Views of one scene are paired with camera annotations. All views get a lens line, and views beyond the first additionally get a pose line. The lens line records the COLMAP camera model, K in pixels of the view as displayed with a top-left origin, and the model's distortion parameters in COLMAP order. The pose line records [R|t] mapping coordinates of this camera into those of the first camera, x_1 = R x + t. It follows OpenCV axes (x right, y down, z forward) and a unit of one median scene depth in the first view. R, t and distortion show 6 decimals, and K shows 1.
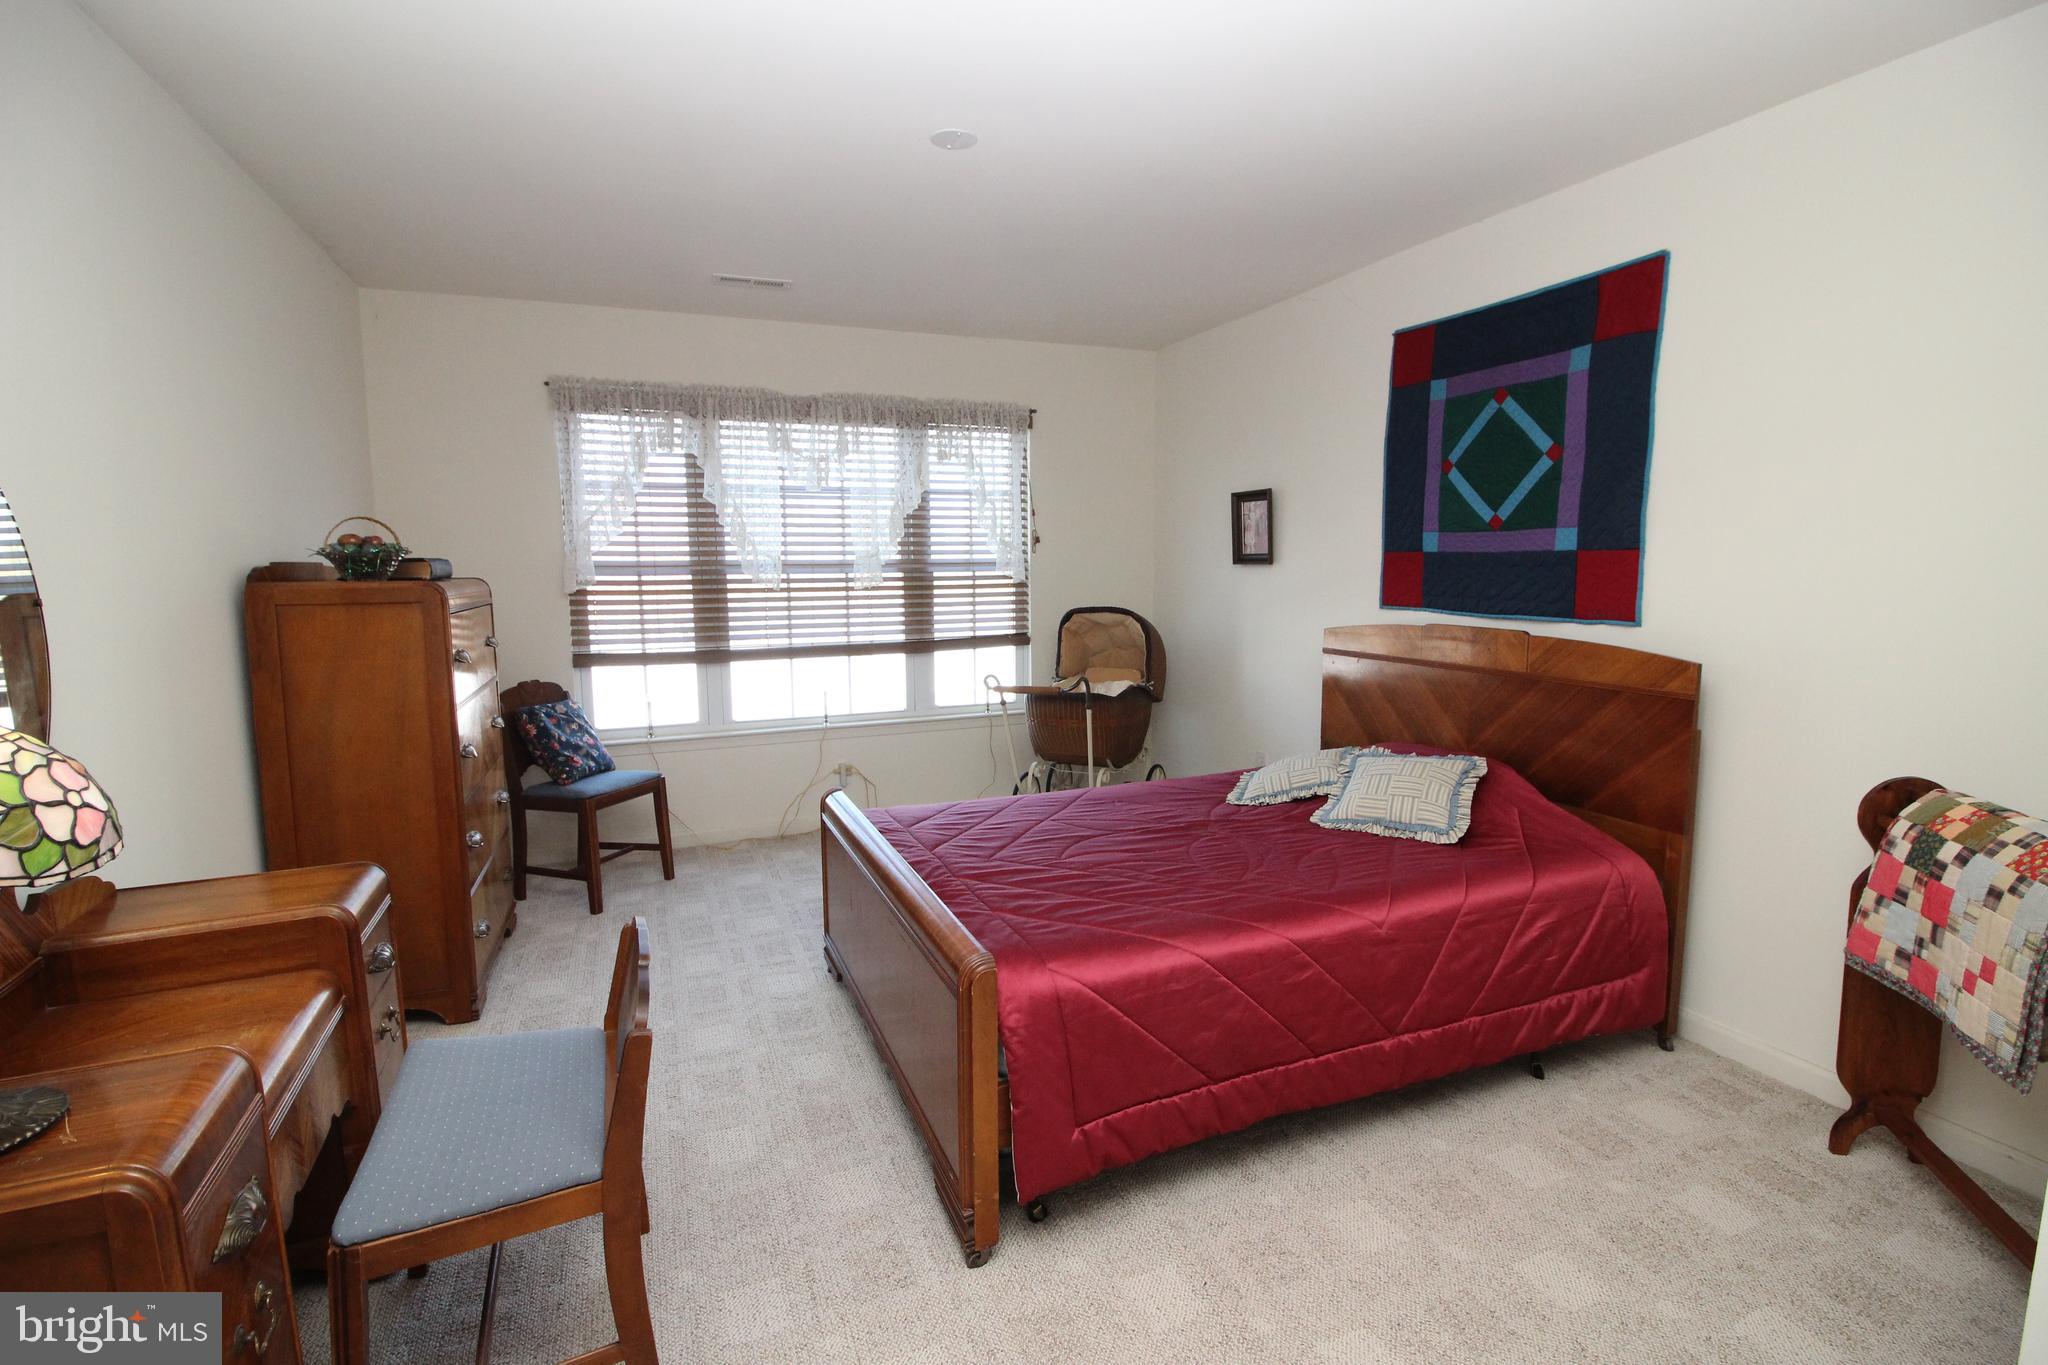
lens RADIAL K [[942.4, 0, 1029.1], [0, 942.4, 669.4], [0, 0, 1]] dist [0.003194, -0.015693]
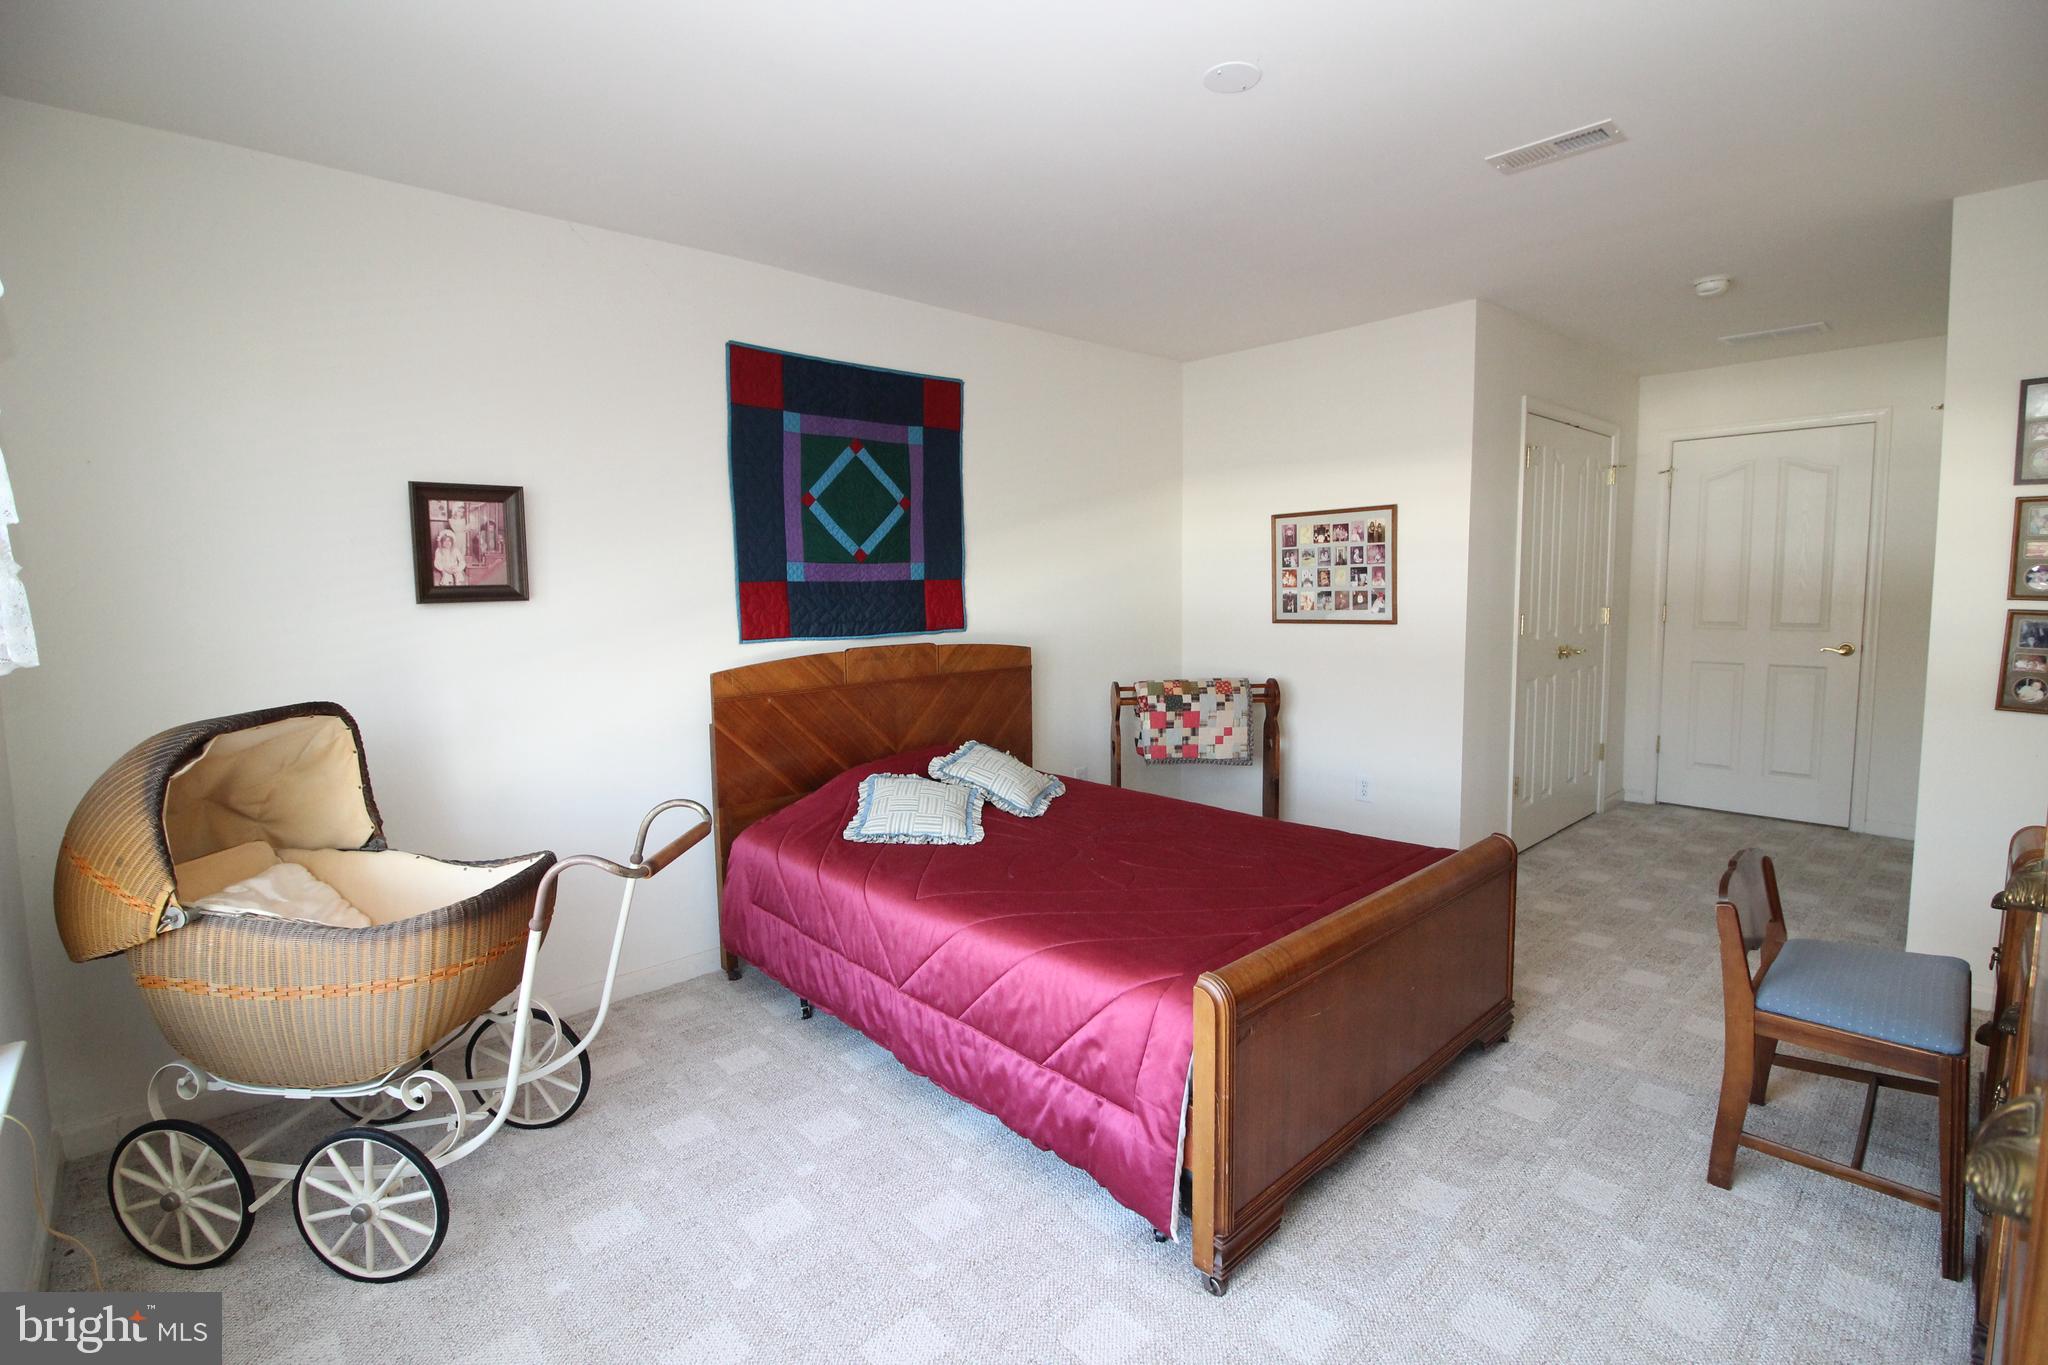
lens RADIAL K [[942.4, 0, 1029.1], [0, 942.4, 669.4], [0, 0, 1]] dist [0.003194, -0.015693]
pose [[-0.350250, -0.085211, 0.932772, -0.527367], [0.121262, 0.983347, 0.135364, -0.119393], [-0.928774, 0.160521, -0.334084, 0.967250]]
